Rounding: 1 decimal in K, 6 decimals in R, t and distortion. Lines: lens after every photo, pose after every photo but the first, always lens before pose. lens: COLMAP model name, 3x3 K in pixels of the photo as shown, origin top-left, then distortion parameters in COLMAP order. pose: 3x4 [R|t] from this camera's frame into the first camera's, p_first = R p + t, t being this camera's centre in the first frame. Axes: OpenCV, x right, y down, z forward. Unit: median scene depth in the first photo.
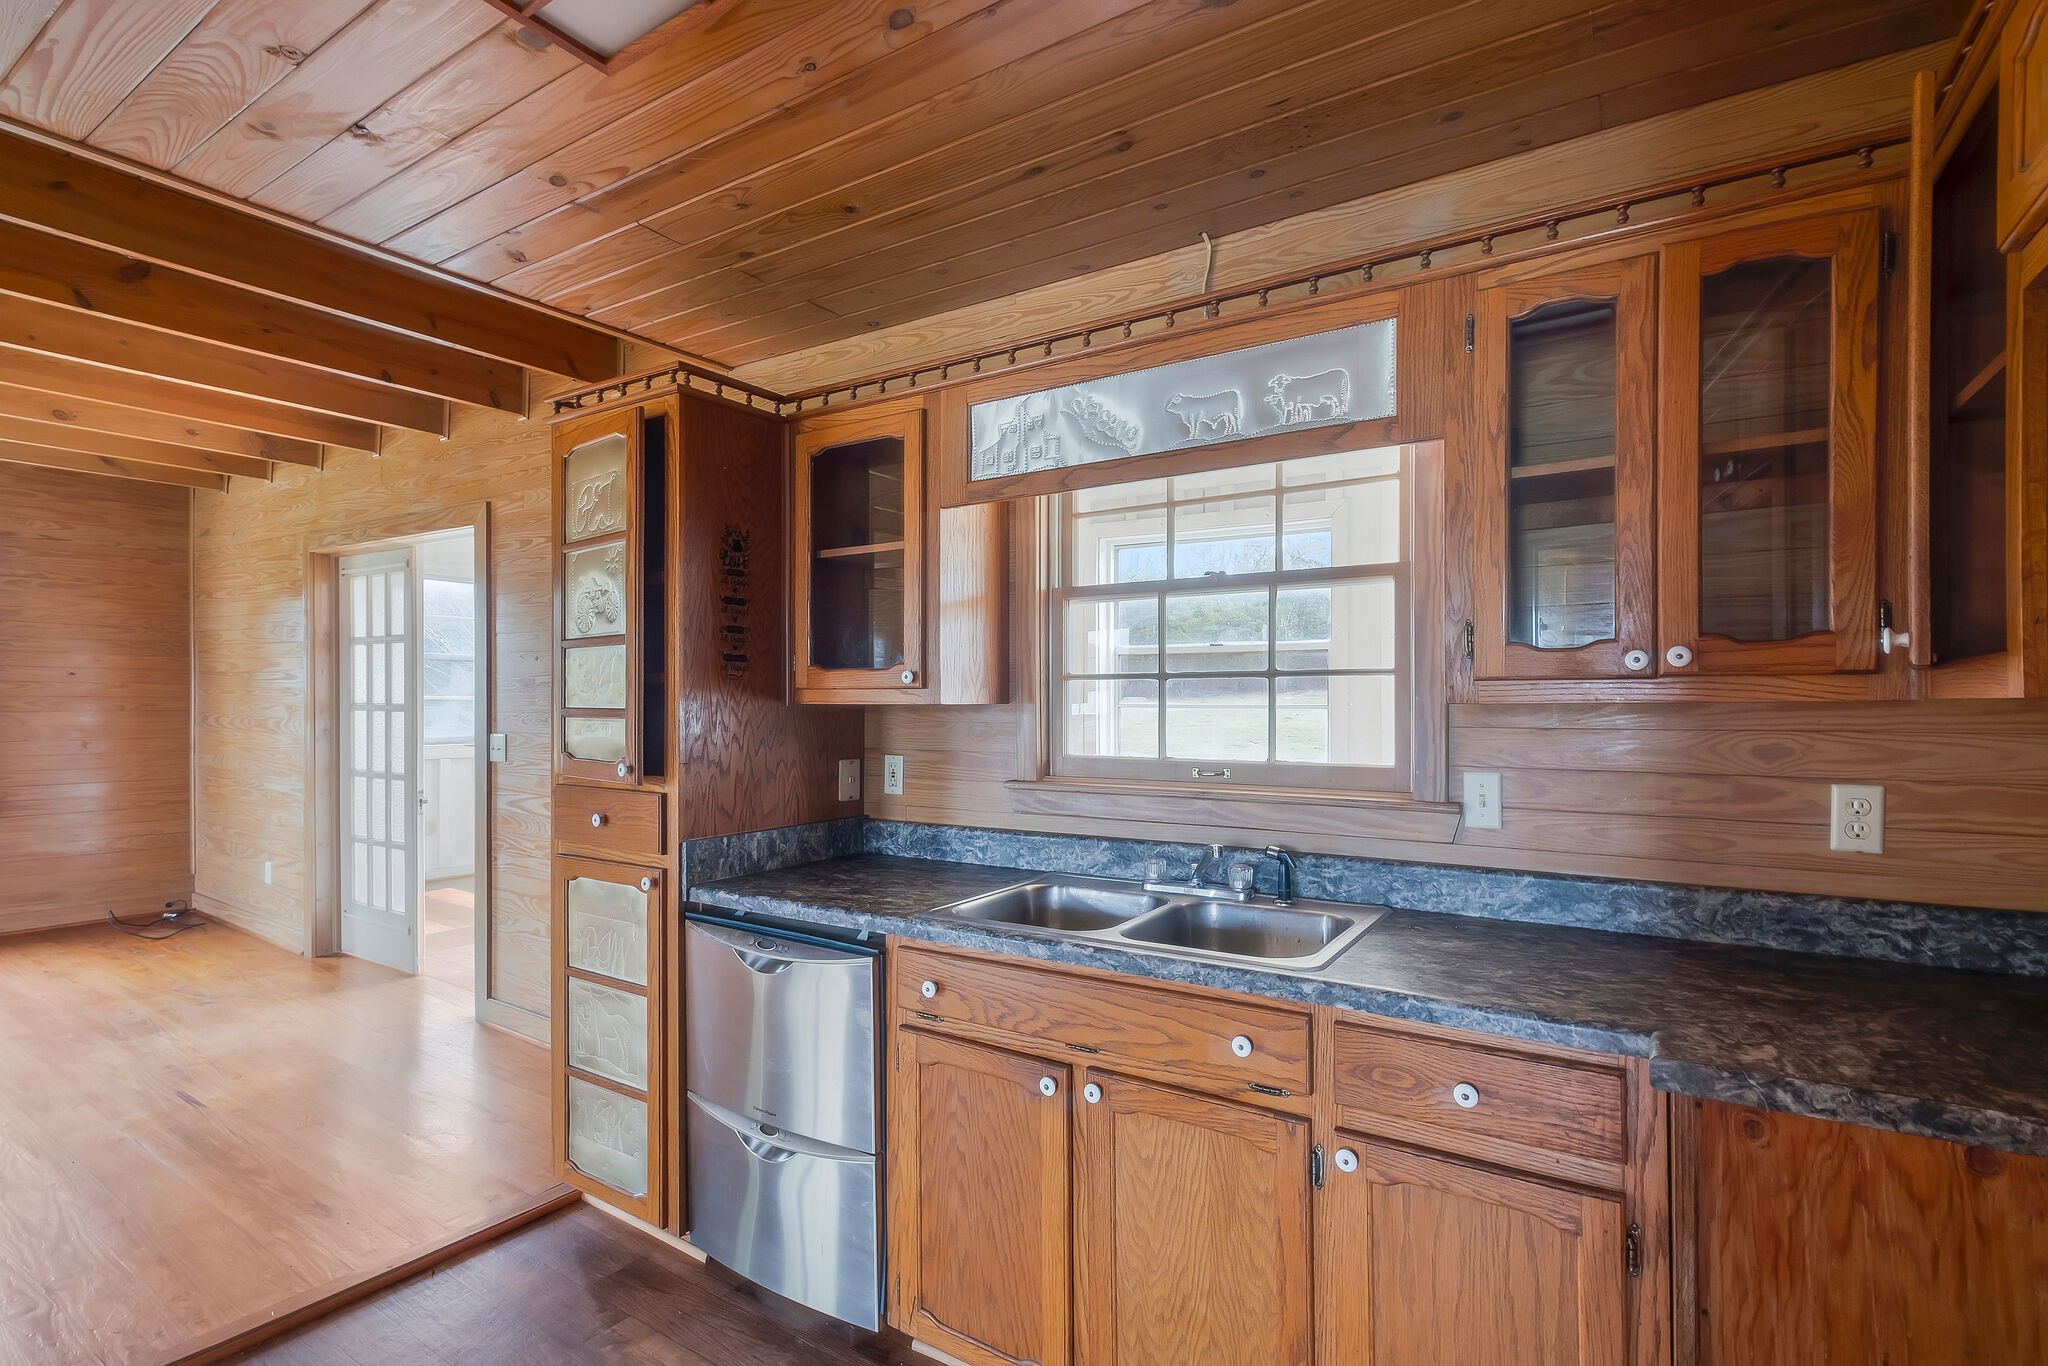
lens RADIAL K [[983.3, 0, 1025.2], [0, 983.3, 699.0], [0, 0, 1]] dist [0.003658, -0.001097]
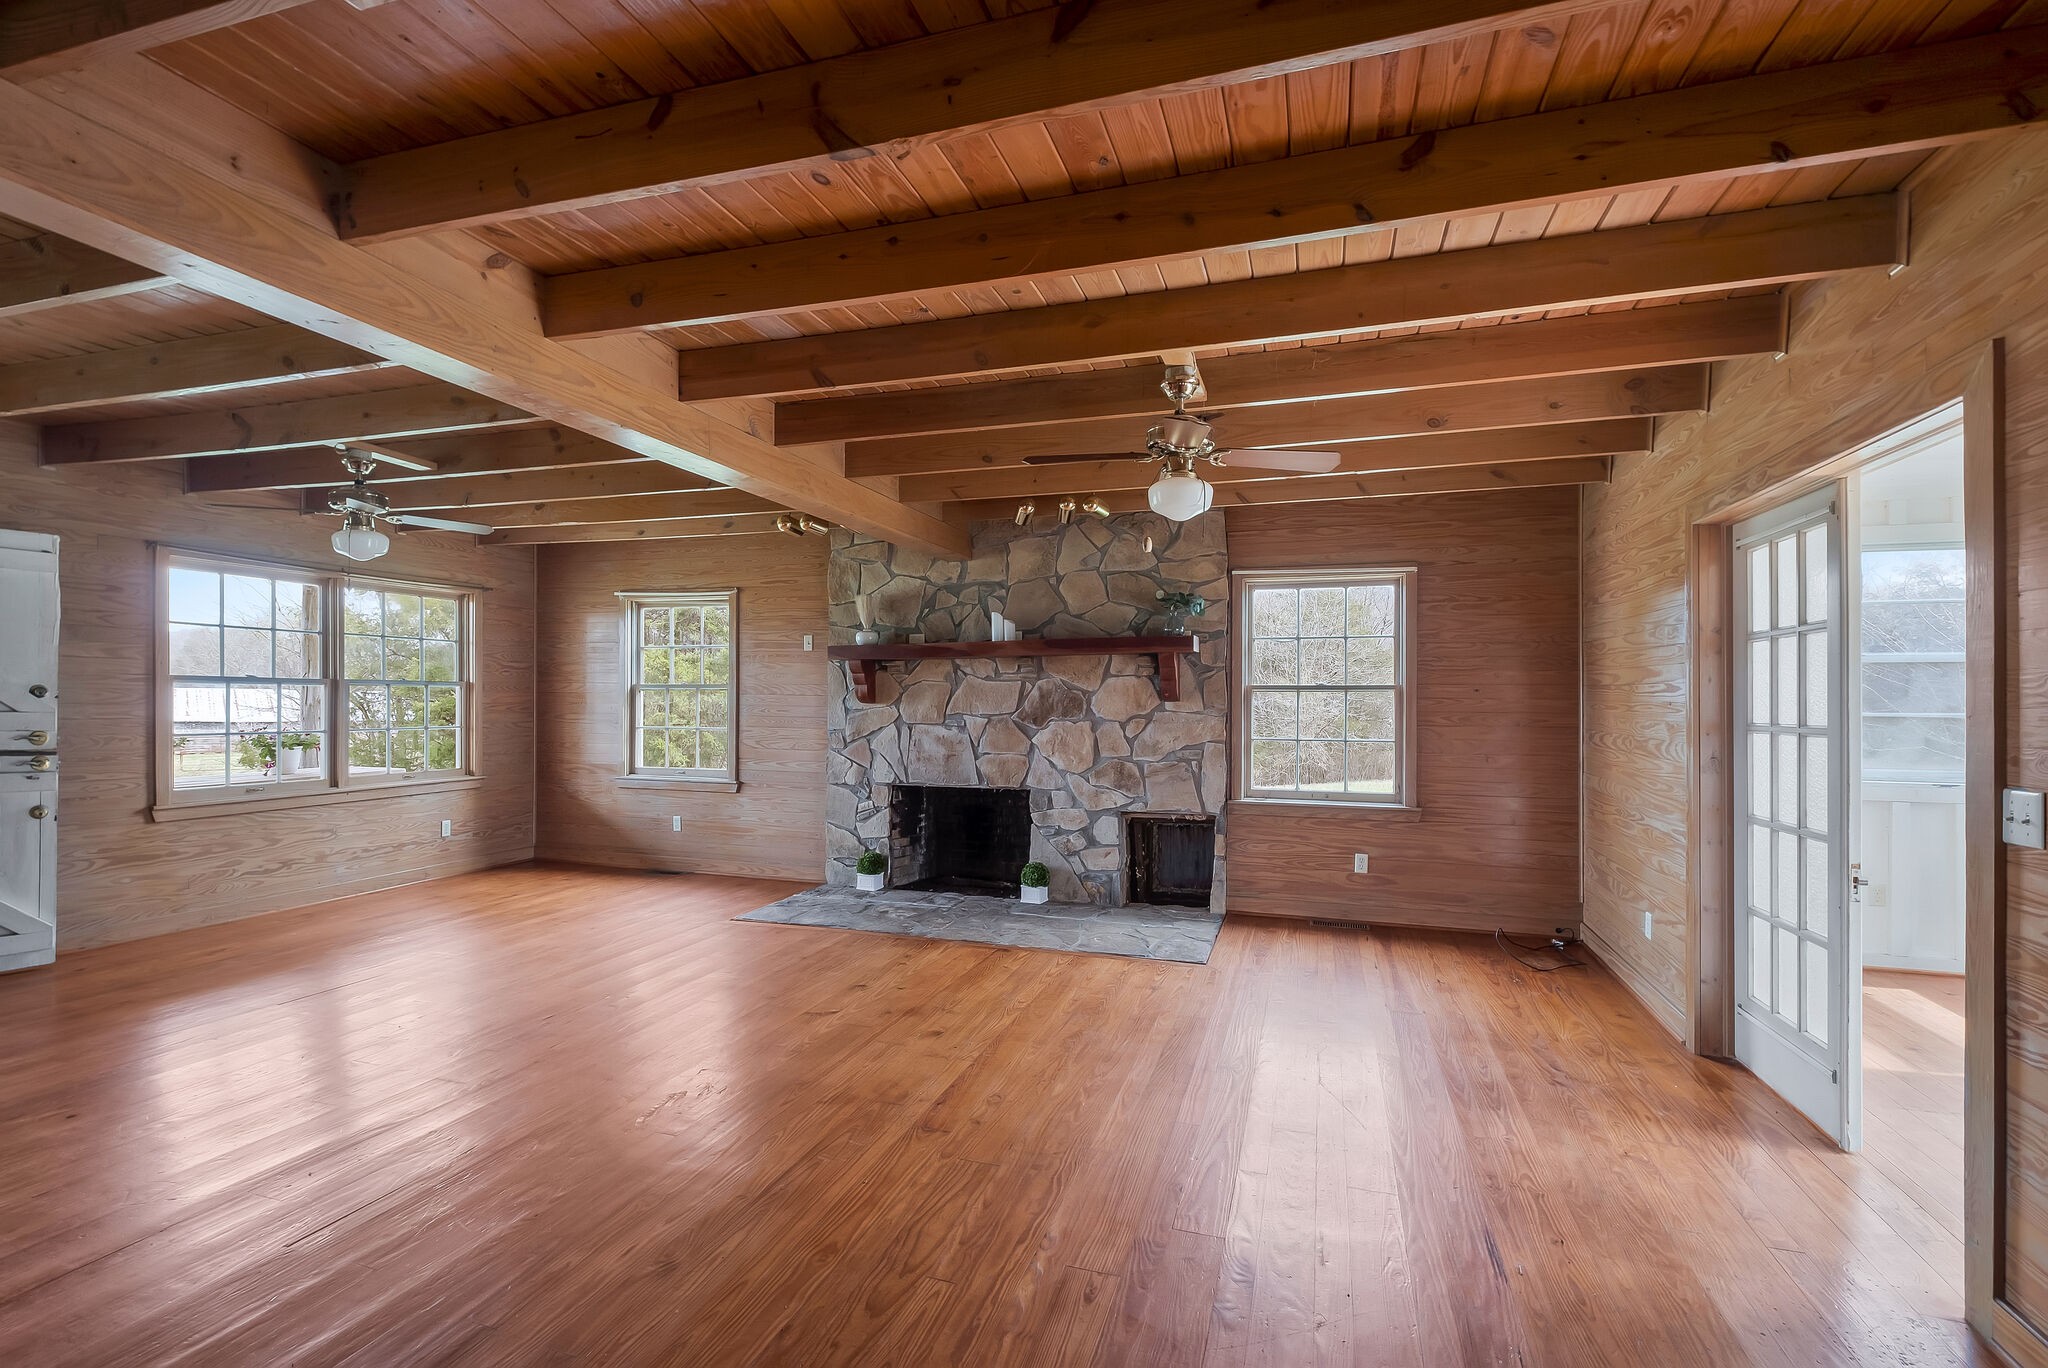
lens RADIAL K [[910.6, 0, 1028.5], [0, 910.6, 704.9], [0, 0, 1]] dist [-0.005340, -0.002666]
pose [[0.267854, -0.002636, -0.963456, -0.182197], [-0.006645, 0.999967, -0.004583, -0.002575], [0.963437, 0.007630, 0.267828, 0.307987]]
